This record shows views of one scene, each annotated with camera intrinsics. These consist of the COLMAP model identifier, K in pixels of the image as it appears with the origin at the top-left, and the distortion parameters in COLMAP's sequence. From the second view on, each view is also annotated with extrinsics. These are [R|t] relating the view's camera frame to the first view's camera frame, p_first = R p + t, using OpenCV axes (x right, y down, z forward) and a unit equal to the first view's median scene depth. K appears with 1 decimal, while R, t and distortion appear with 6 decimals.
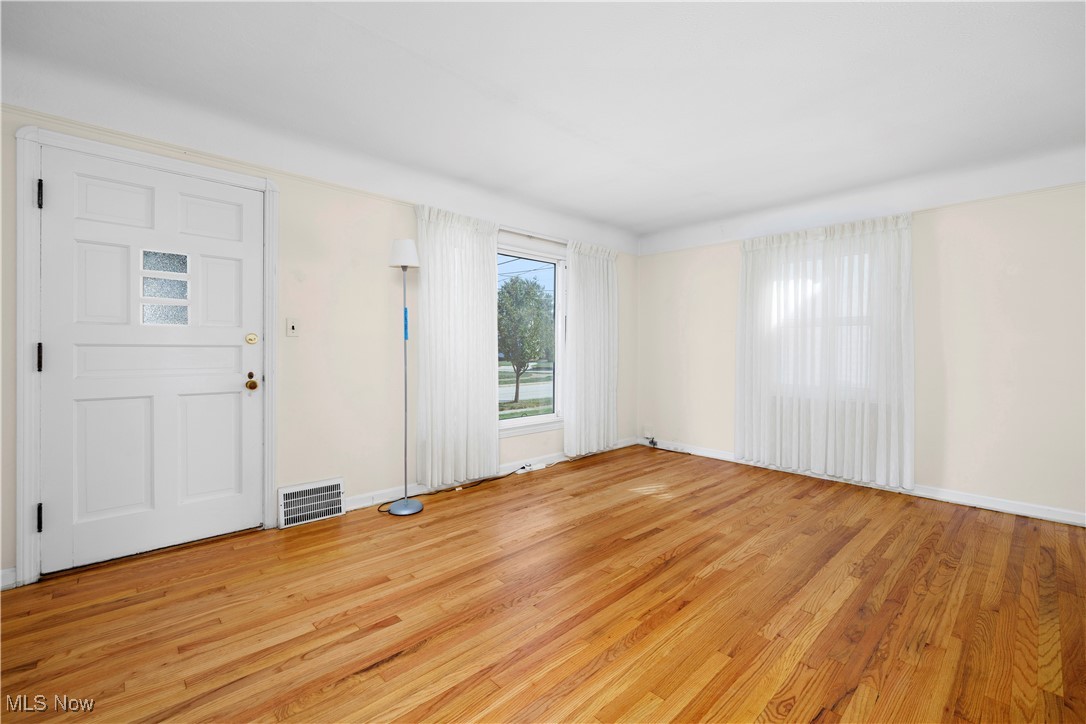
lens RADIAL K [[455.6, 0, 548.2], [0, 455.6, 352.9], [0, 0, 1]] dist [-0.001970, -0.000153]
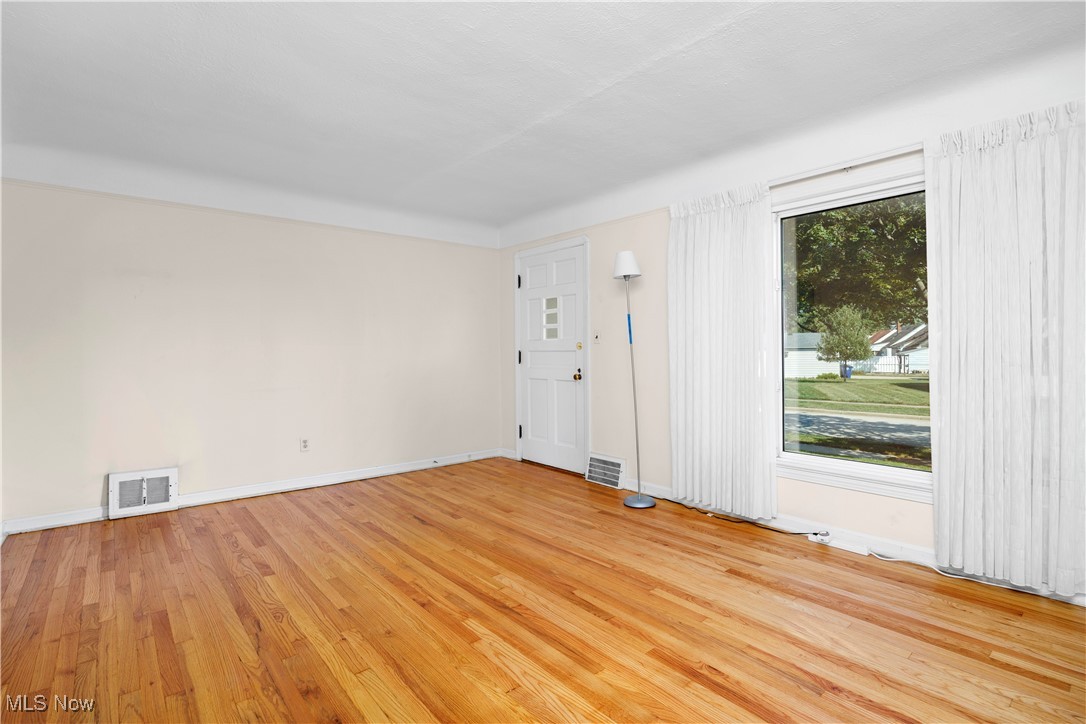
lens RADIAL K [[522.4, 0, 545.4], [0, 522.4, 356.8], [0, 0, 1]] dist [-0.015532, 0.000158]
pose [[-0.050164, 0.006104, -0.998722, 1.054626], [-0.004277, 0.999971, 0.006326, -0.006051], [0.998732, 0.004589, -0.050136, 0.974545]]
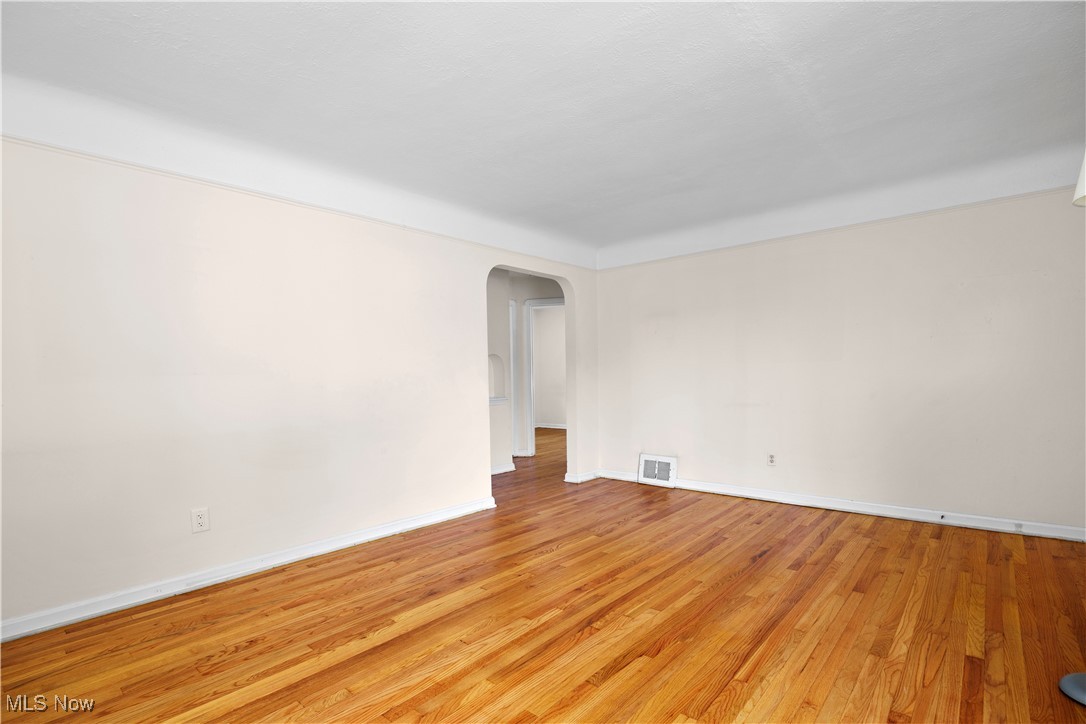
lens RADIAL K [[511.1, 0, 544.4], [0, 511.1, 377.3], [0, 0, 1]] dist [-0.021063, -0.000031]
pose [[-0.995333, 0.016456, -0.095088, 0.373623], [0.015601, 0.999831, 0.009734, -0.010999], [0.095232, 0.008205, -0.995421, 1.692270]]
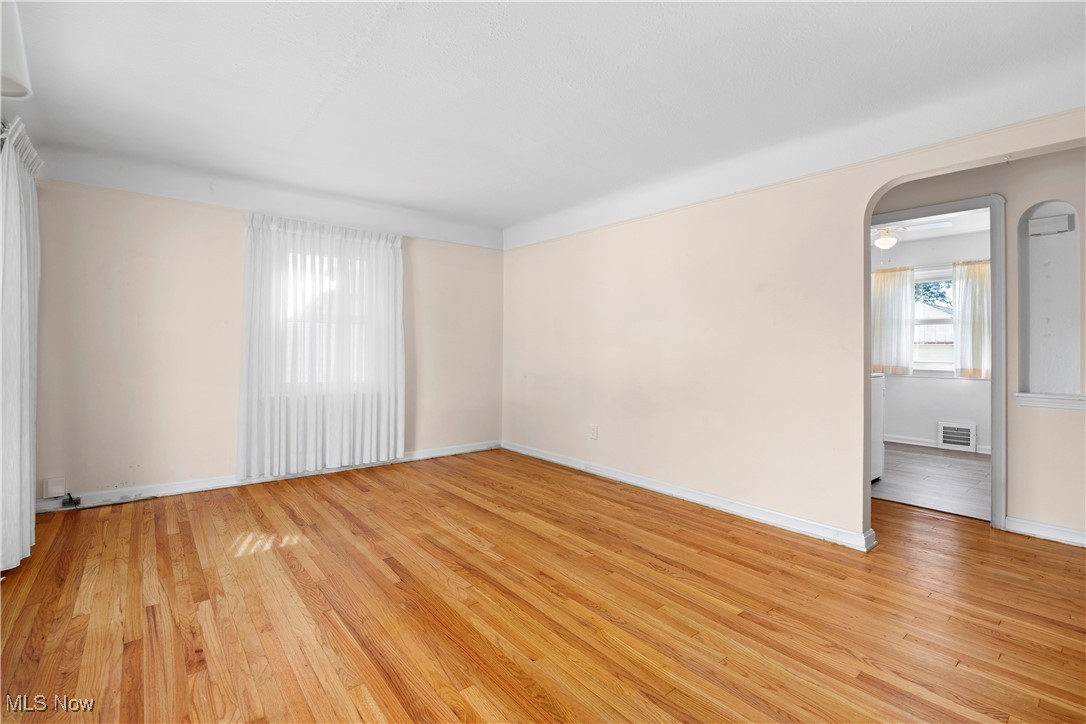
lens RADIAL K [[492.7, 0, 534.0], [0, 492.7, 338.7], [0, 0, 1]] dist [-0.015666, -0.000341]
pose [[0.082736, 0.014869, 0.996461, -0.672538], [-0.000616, 0.999889, -0.014869, -0.009878], [-0.996571, 0.000617, 0.082736, 0.675735]]
